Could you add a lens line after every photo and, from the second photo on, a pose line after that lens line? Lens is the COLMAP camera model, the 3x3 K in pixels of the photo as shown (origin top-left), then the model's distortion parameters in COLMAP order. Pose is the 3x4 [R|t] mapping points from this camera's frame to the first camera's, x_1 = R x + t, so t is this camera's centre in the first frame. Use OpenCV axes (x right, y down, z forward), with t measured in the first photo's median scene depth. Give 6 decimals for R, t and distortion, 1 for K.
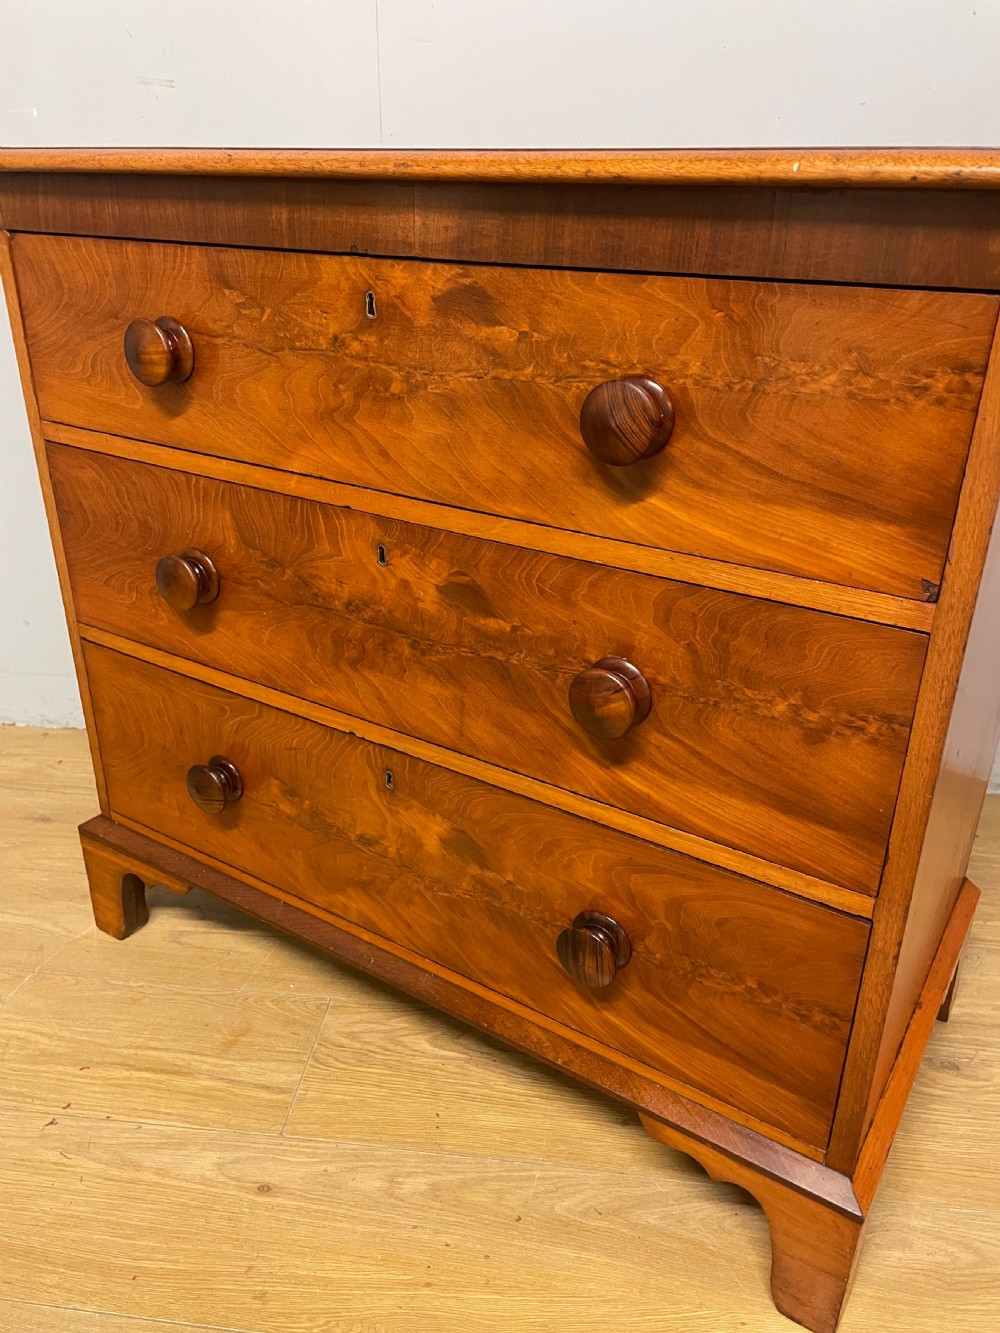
lens RADIAL K [[1007.6, 0, 503.4], [0, 1007.6, 650.9], [0, 0, 1]] dist [0.083484, -0.109293]
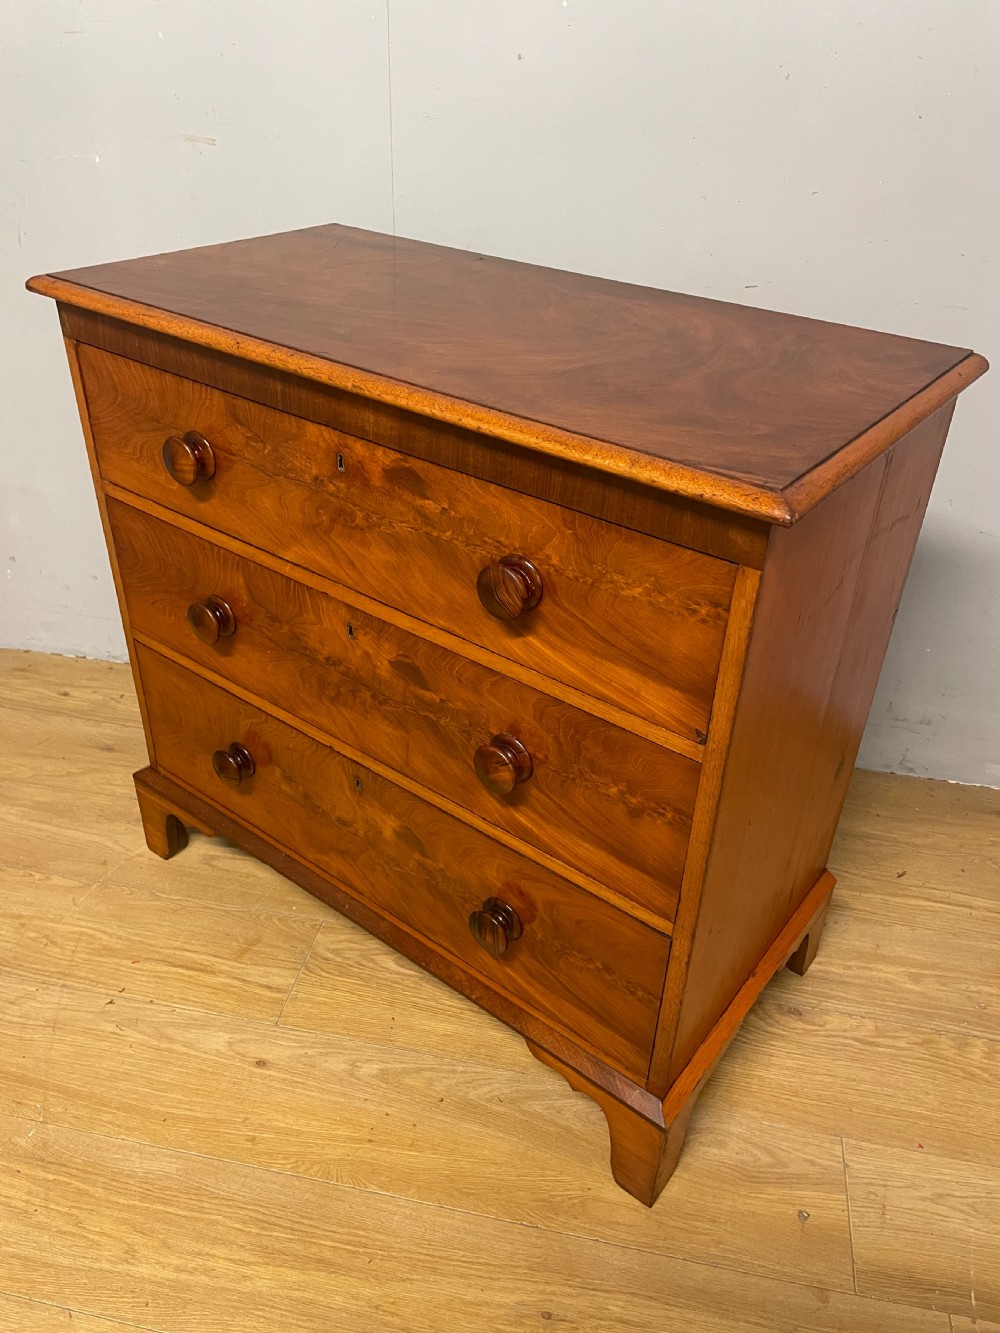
lens RADIAL K [[1007.6, 0, 503.4], [0, 1007.6, 650.9], [0, 0, 1]] dist [0.083484, -0.109293]
pose [[0.996545, 0.060582, -0.056810, 0.148310], [-0.052282, 0.989099, 0.137658, -0.249507], [0.064530, -0.134213, 0.988849, -0.284859]]
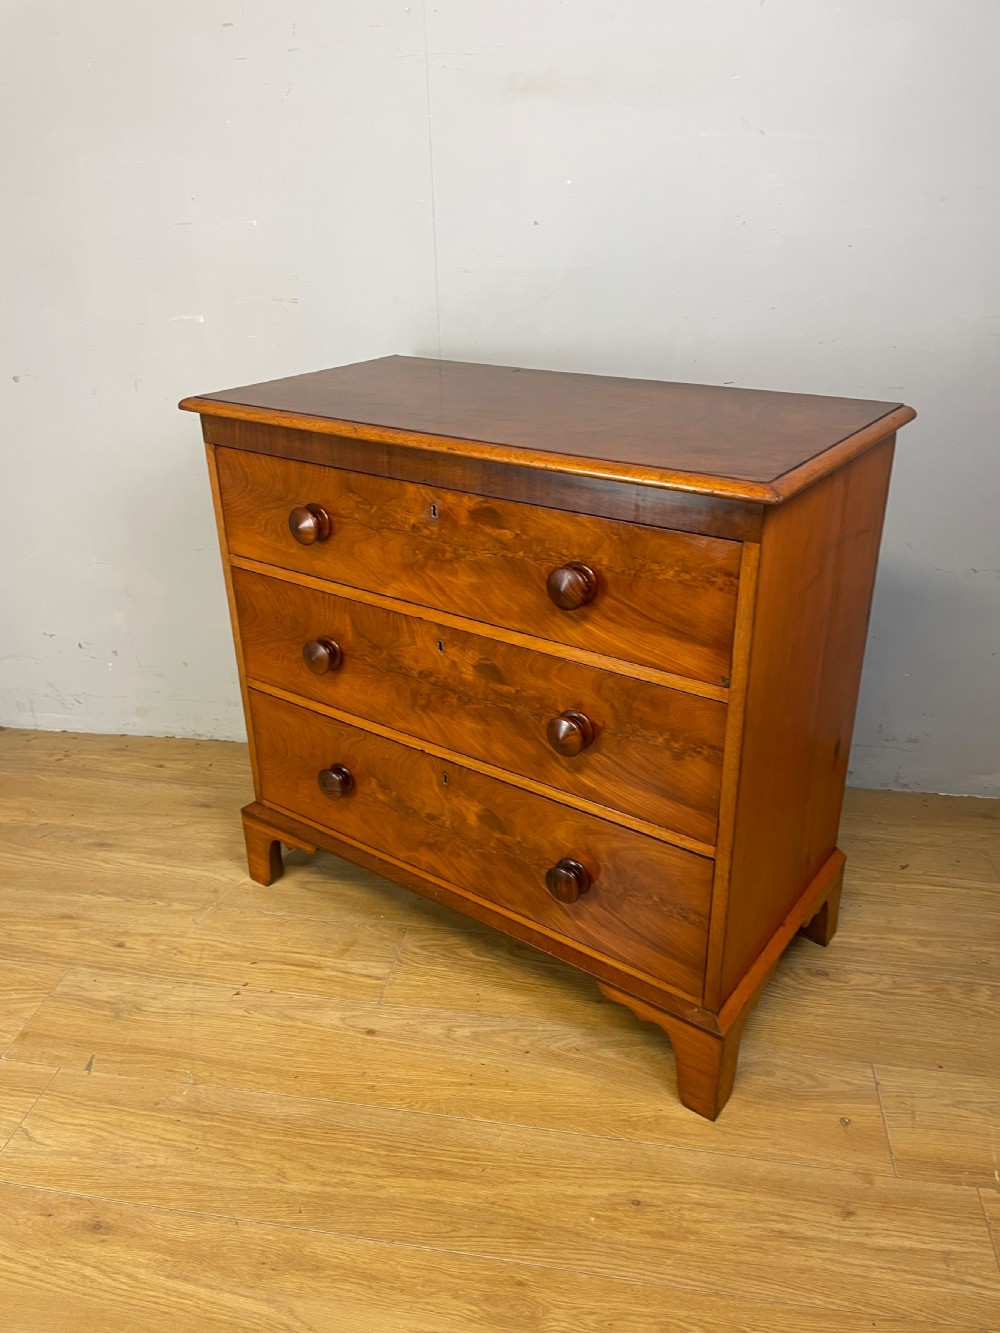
lens RADIAL K [[1001.4, 0, 489.1], [0, 1001.4, 654.6], [0, 0, 1]] dist [0.089764, -0.113909]
pose [[0.997468, -0.004404, -0.070975, 0.075827], [0.004629, 0.999985, 0.003001, -0.081305], [0.070960, -0.003322, 0.997474, -0.635245]]
